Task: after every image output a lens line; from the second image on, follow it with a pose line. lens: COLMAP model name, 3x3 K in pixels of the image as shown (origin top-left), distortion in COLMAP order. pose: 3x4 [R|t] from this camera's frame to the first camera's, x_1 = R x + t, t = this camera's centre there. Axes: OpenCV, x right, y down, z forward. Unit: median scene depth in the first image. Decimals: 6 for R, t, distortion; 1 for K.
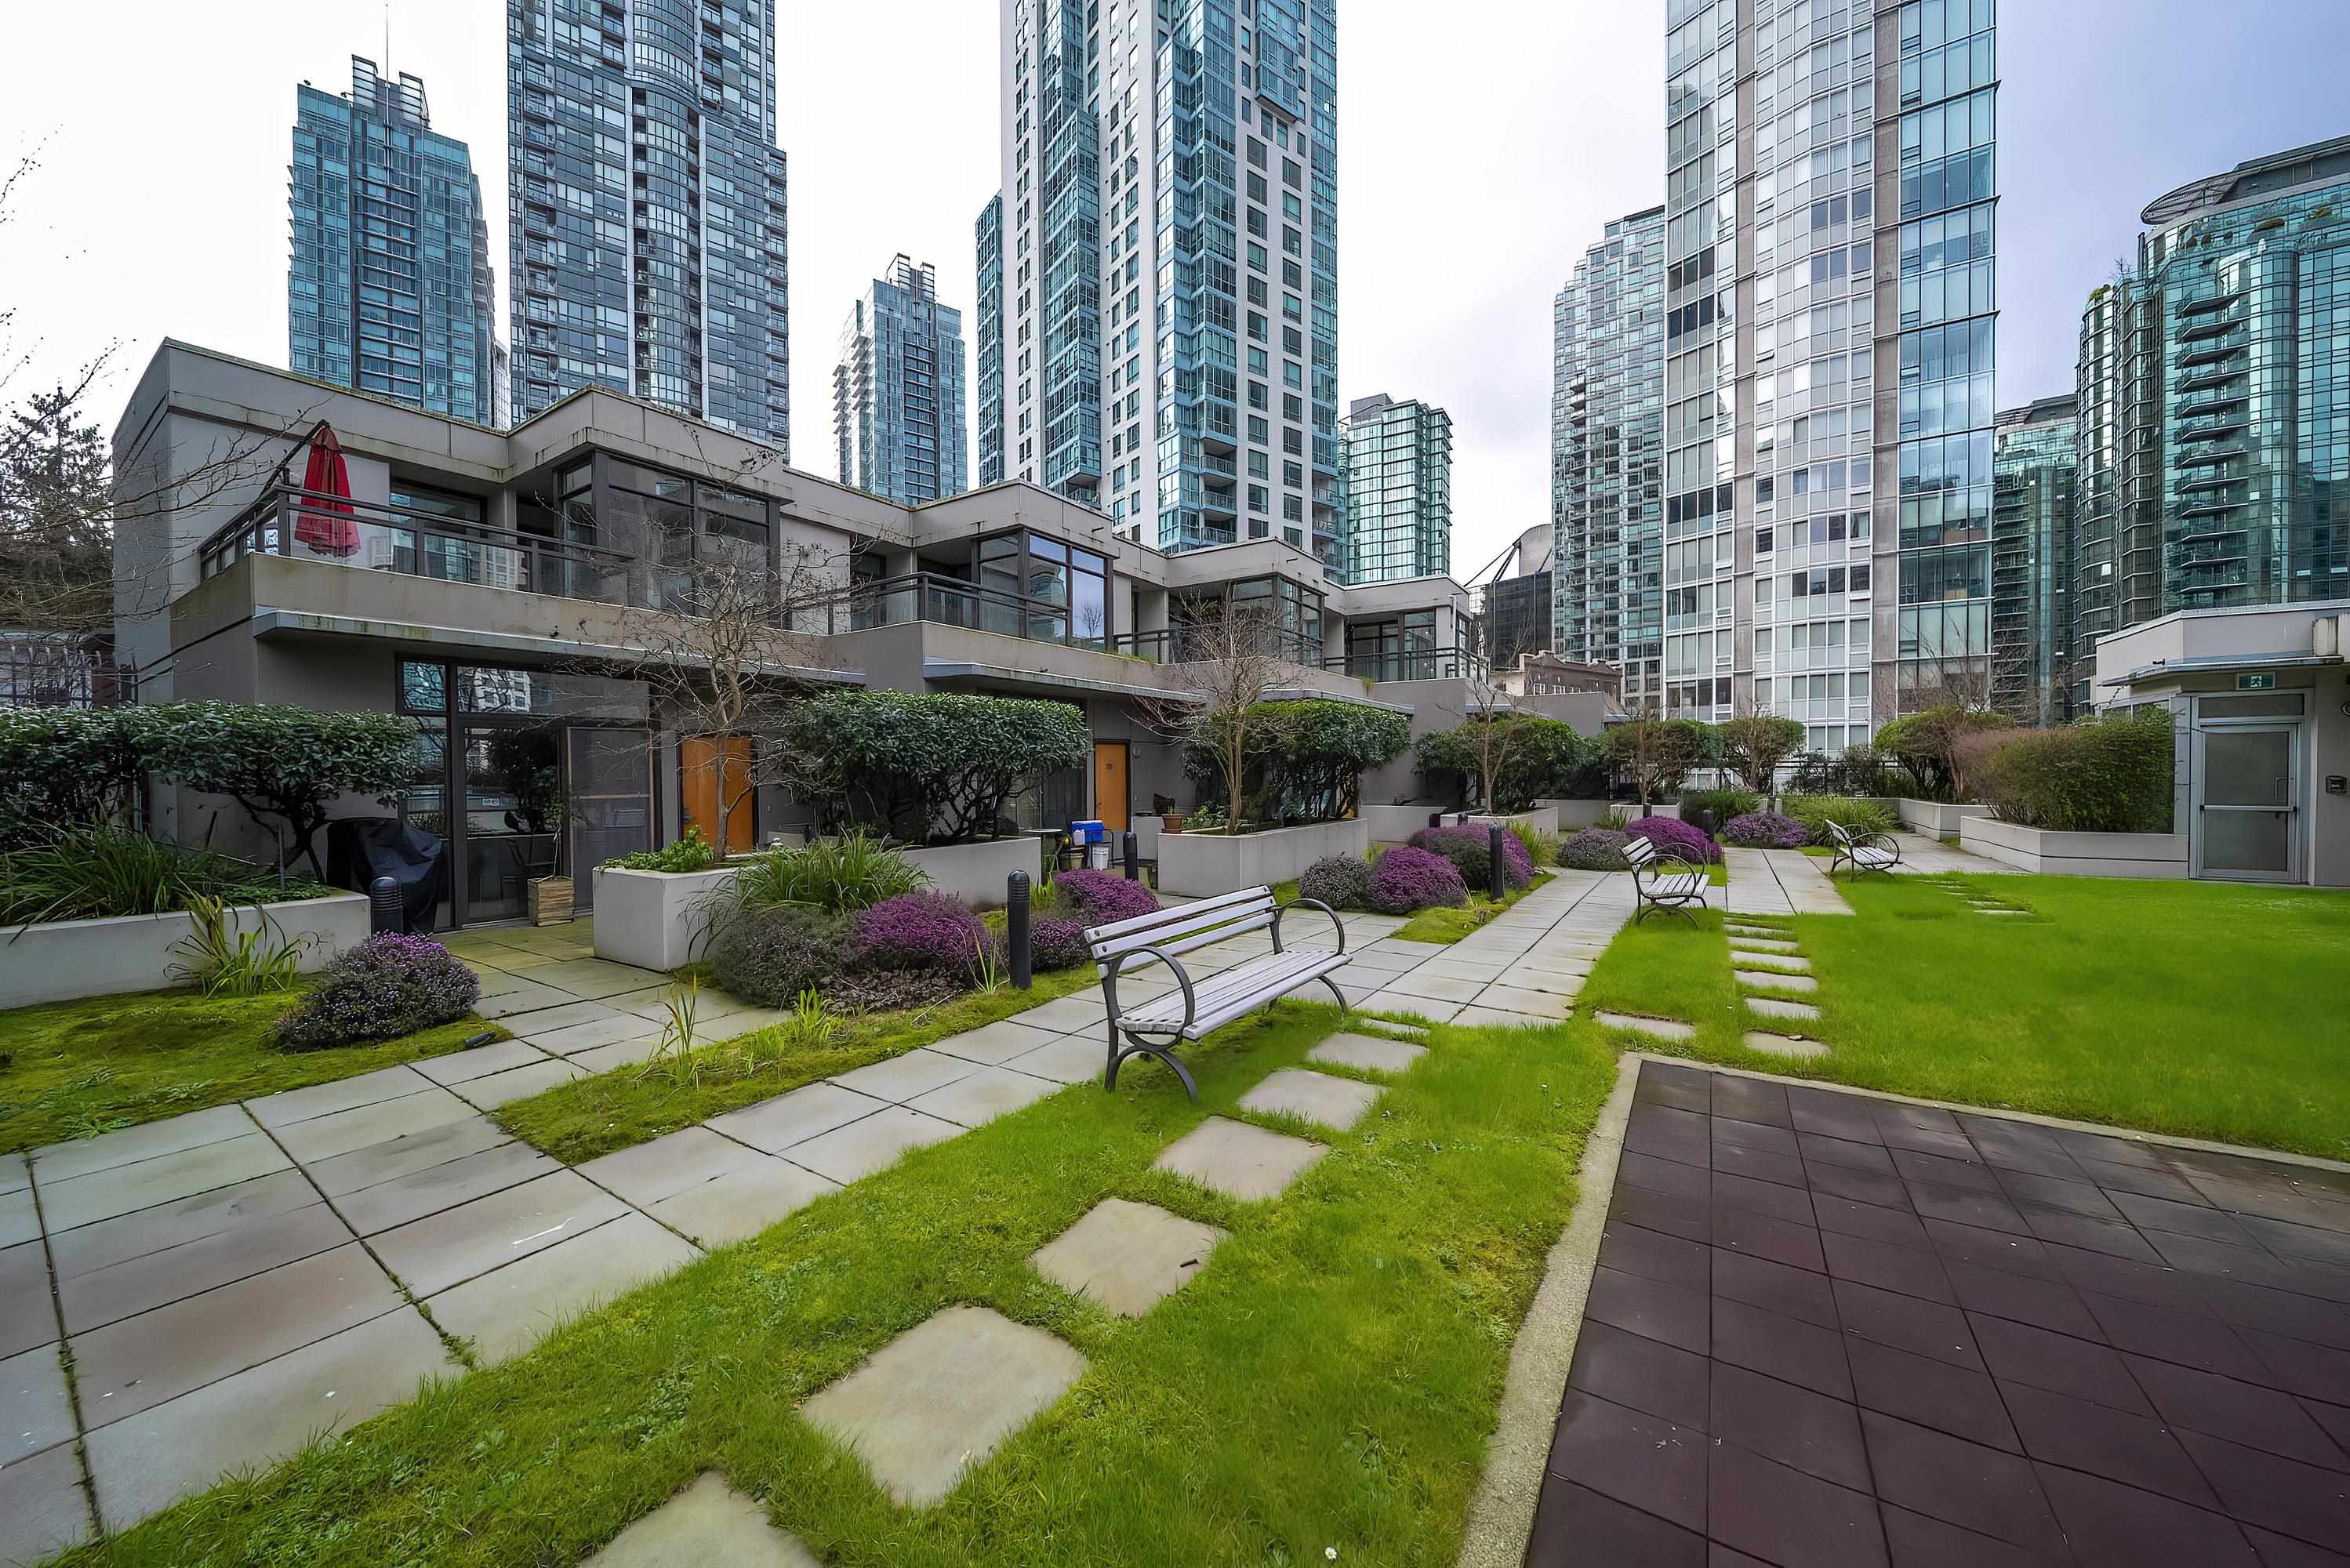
lens RADIAL K [[827.0, 0, 1190.4], [0, 827.0, 785.1], [0, 0, 1]] dist [-0.001945, -0.000425]
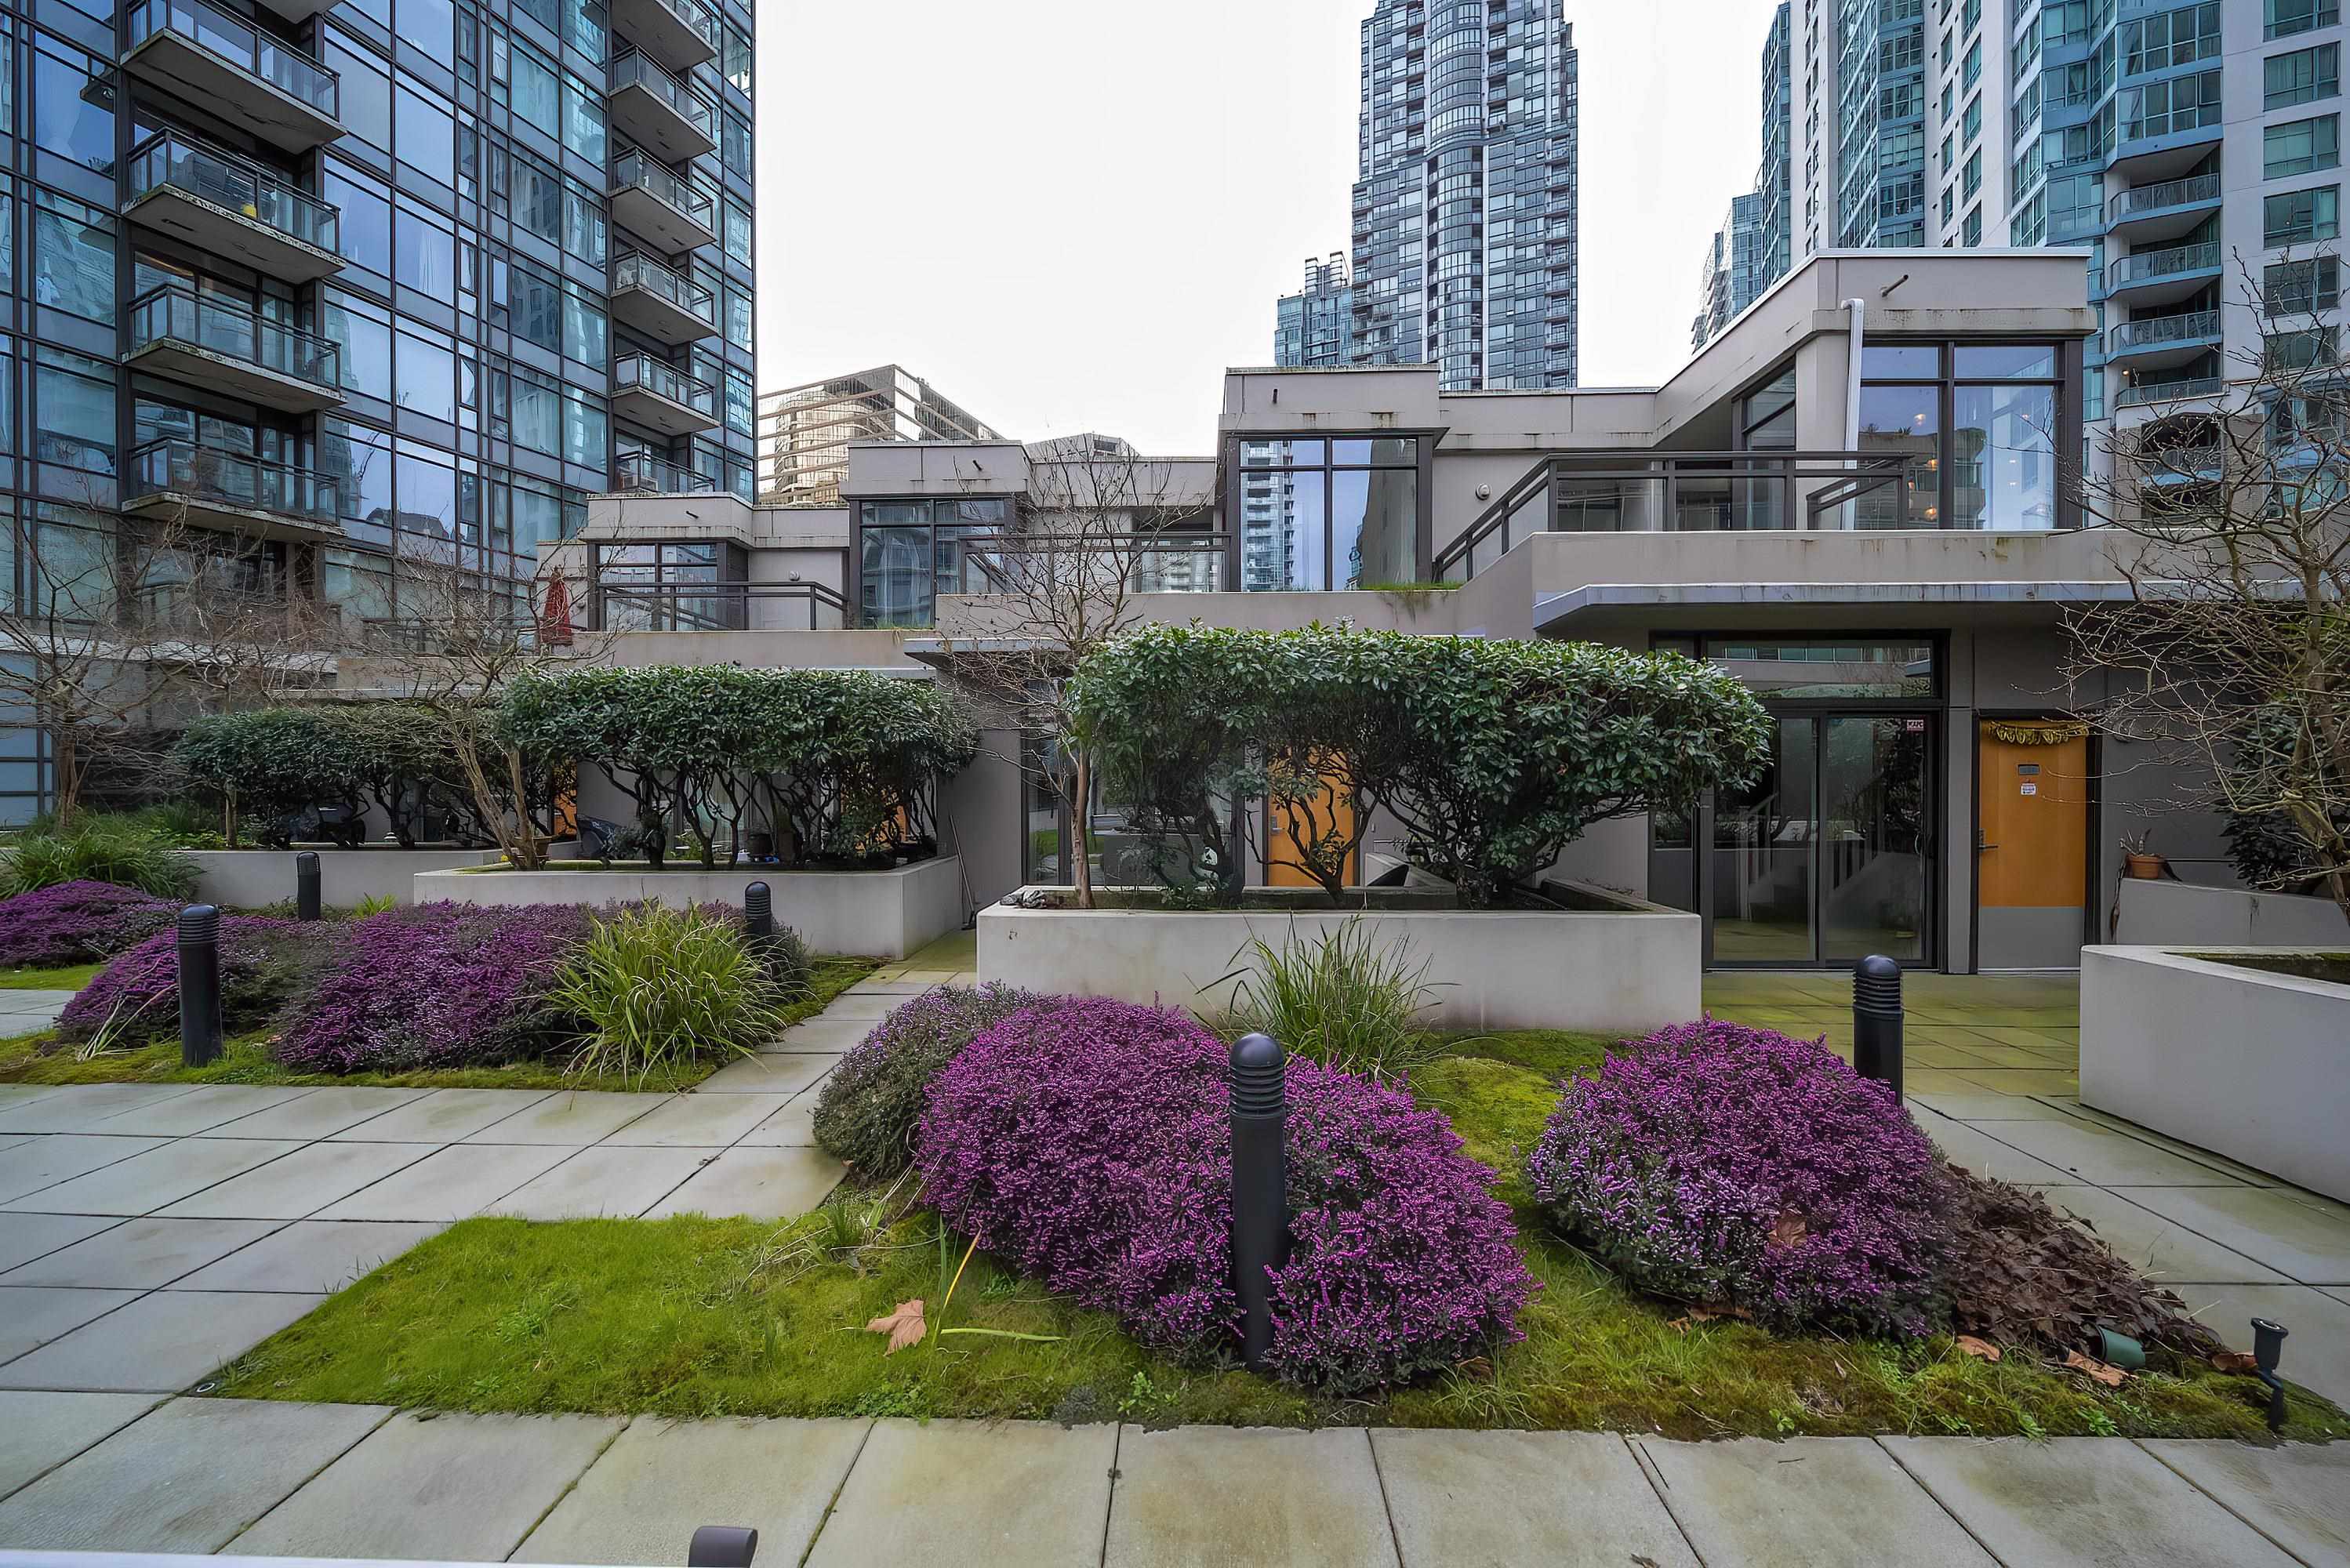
lens RADIAL K [[849.4, 0, 1237.9], [0, 849.4, 785.4], [0, 0, 1]] dist [-0.002931, -0.000597]
pose [[0.514447, 0.008174, -0.857483, 0.177521], [-0.014193, 0.999899, 0.001016, -0.002548], [0.857405, 0.011647, 0.514511, 0.201450]]
